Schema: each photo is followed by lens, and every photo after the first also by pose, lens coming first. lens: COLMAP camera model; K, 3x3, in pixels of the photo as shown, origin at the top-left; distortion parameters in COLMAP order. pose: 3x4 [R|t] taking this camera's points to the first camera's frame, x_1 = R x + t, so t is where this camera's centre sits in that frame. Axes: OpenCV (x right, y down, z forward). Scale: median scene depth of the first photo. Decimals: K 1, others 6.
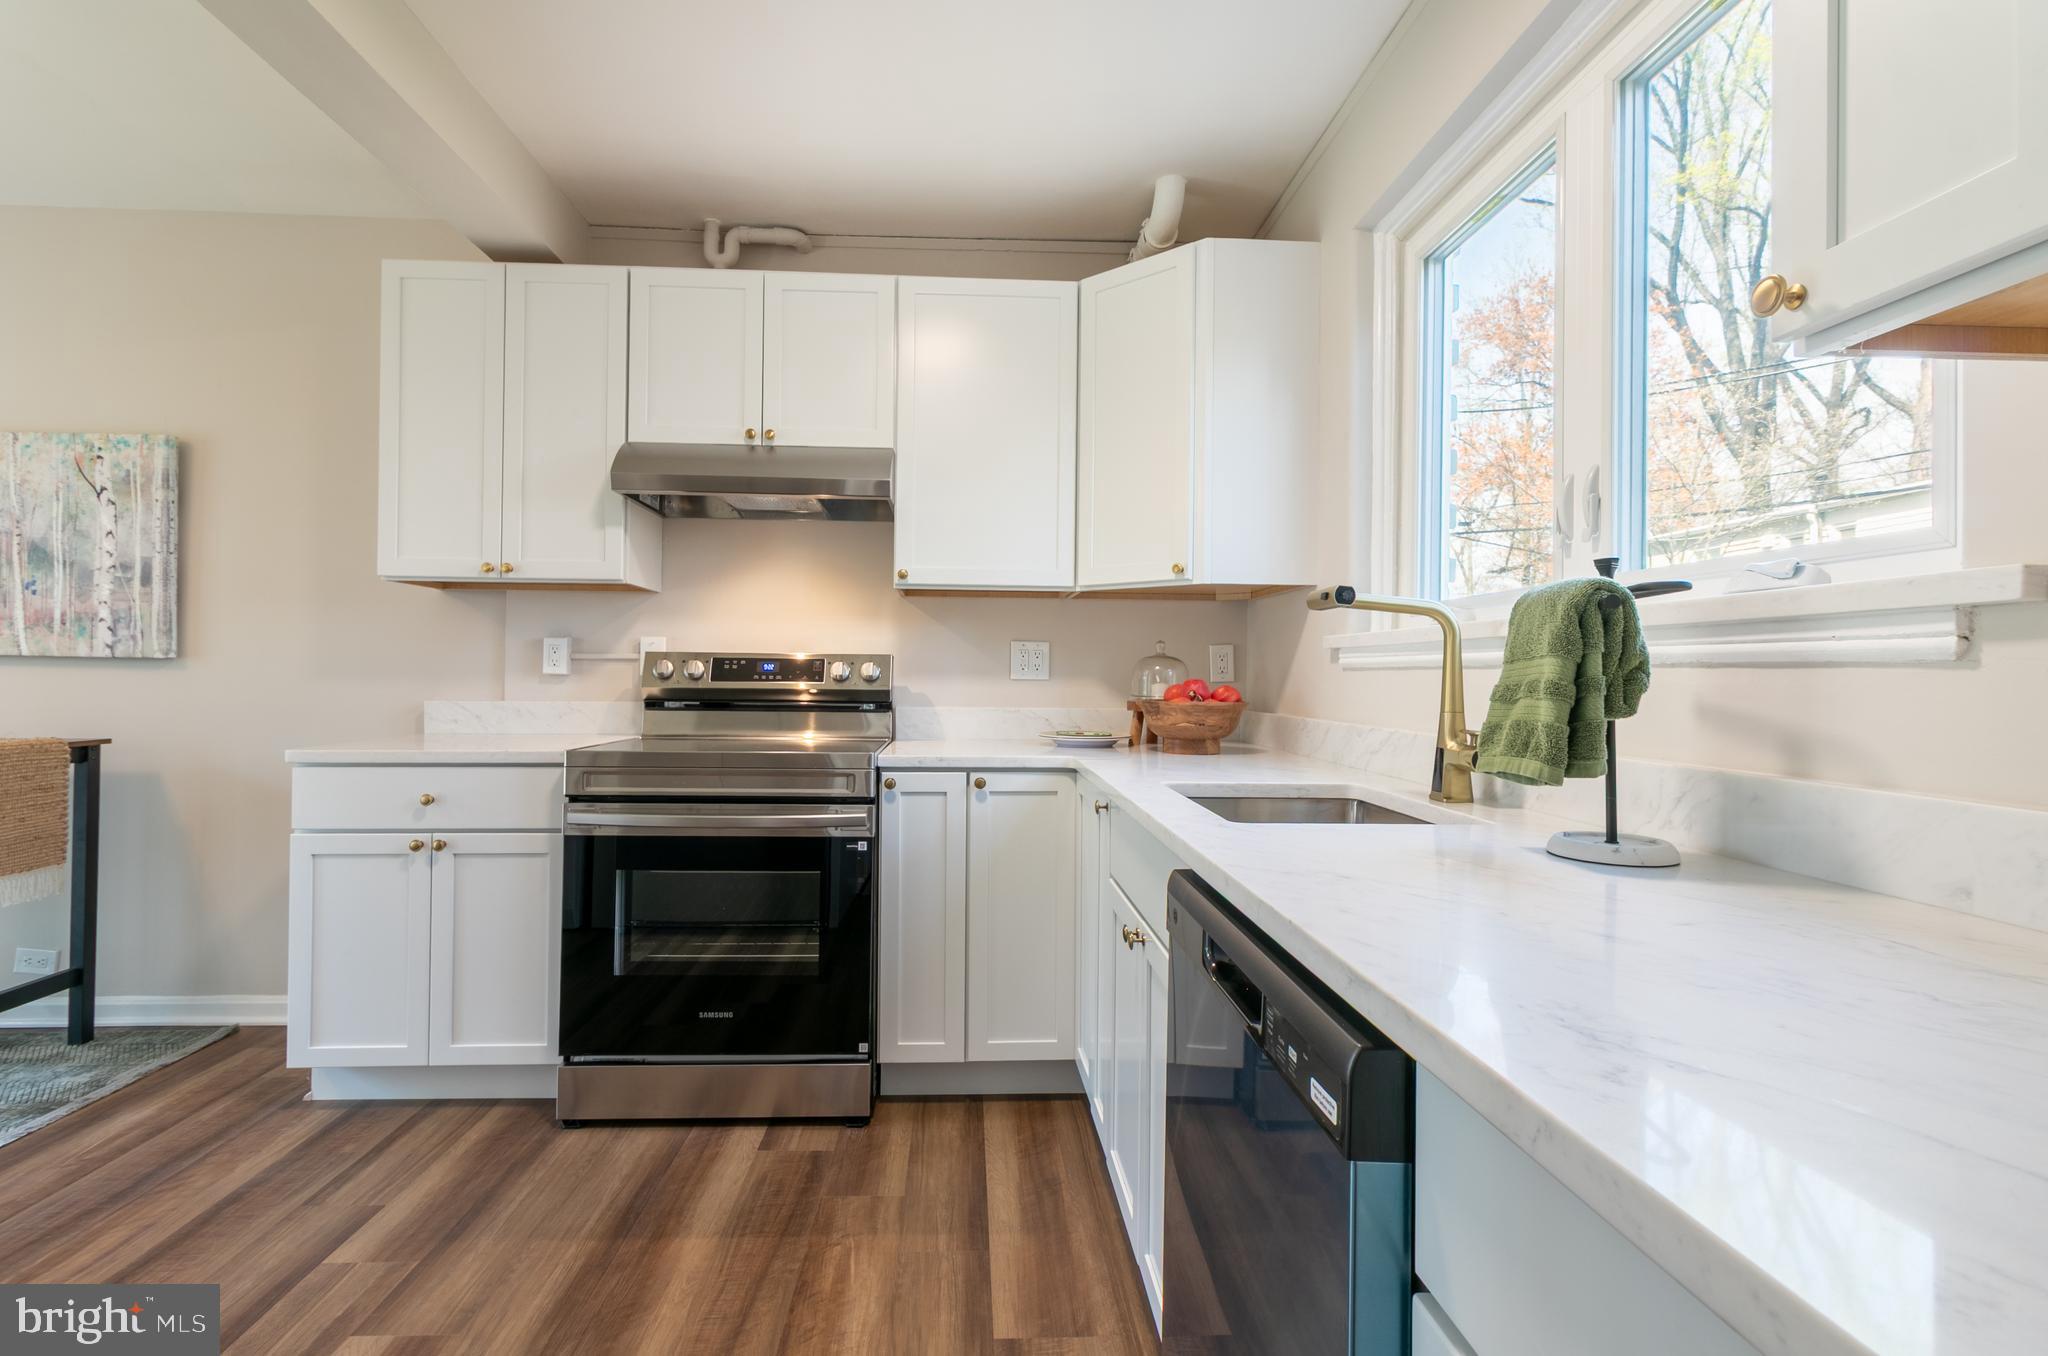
lens RADIAL K [[953.4, 0, 1009.8], [0, 953.4, 672.0], [0, 0, 1]] dist [0.005050, -0.001328]
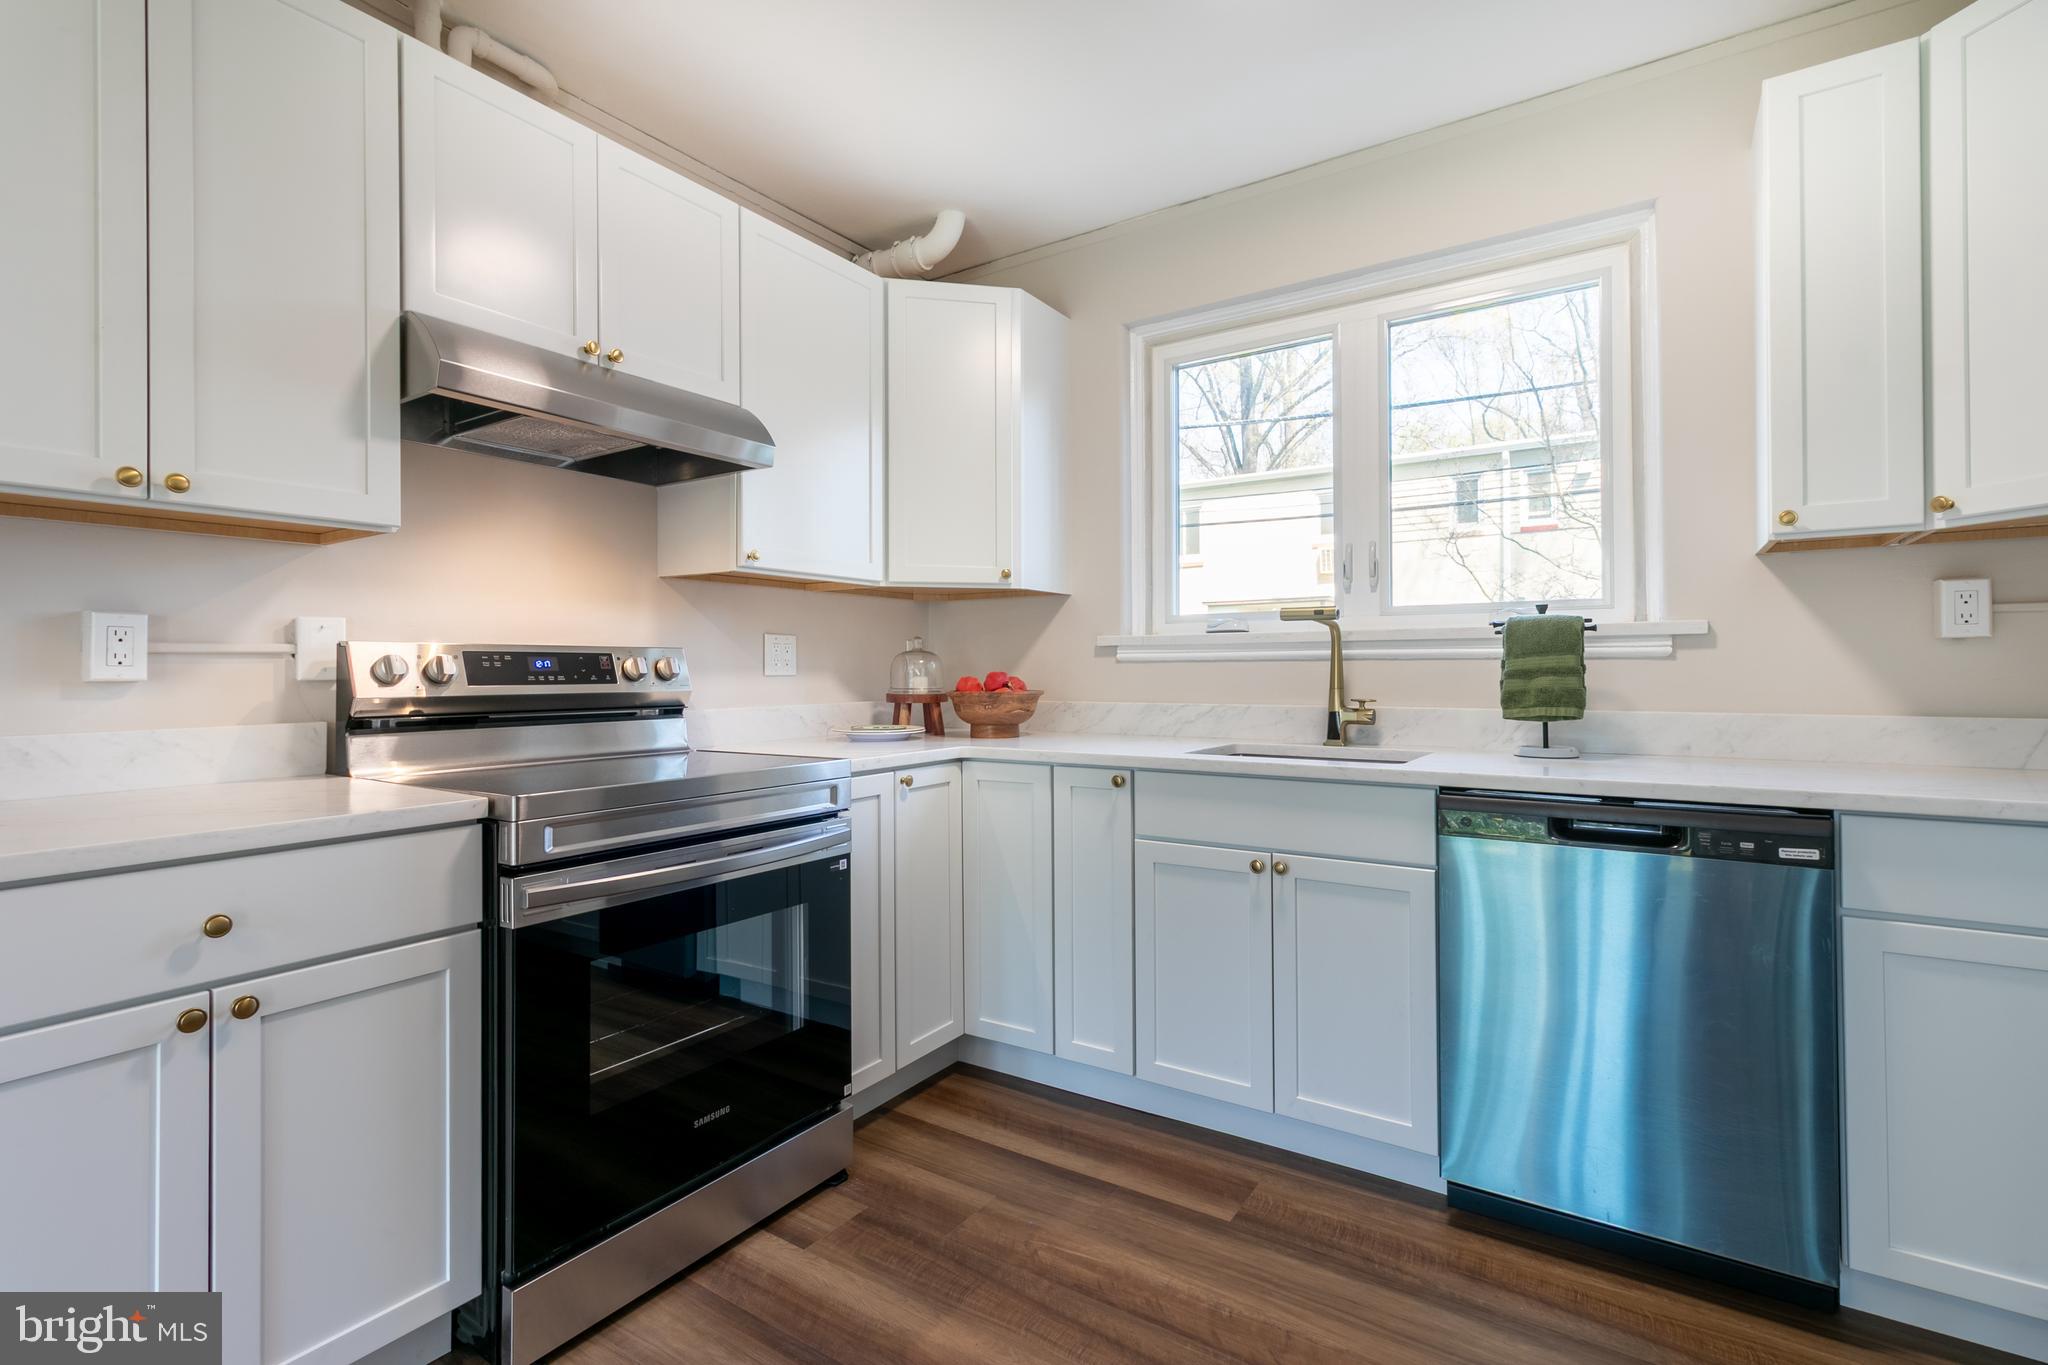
lens RADIAL K [[943.2, 0, 1019.0], [0, 943.2, 666.6], [0, 0, 1]] dist [0.003454, -0.000249]
pose [[0.594043, -0.010760, 0.804361, -0.740924], [0.008392, 0.999939, 0.007179, -0.006615], [-0.804390, 0.002485, 0.594097, 0.334789]]
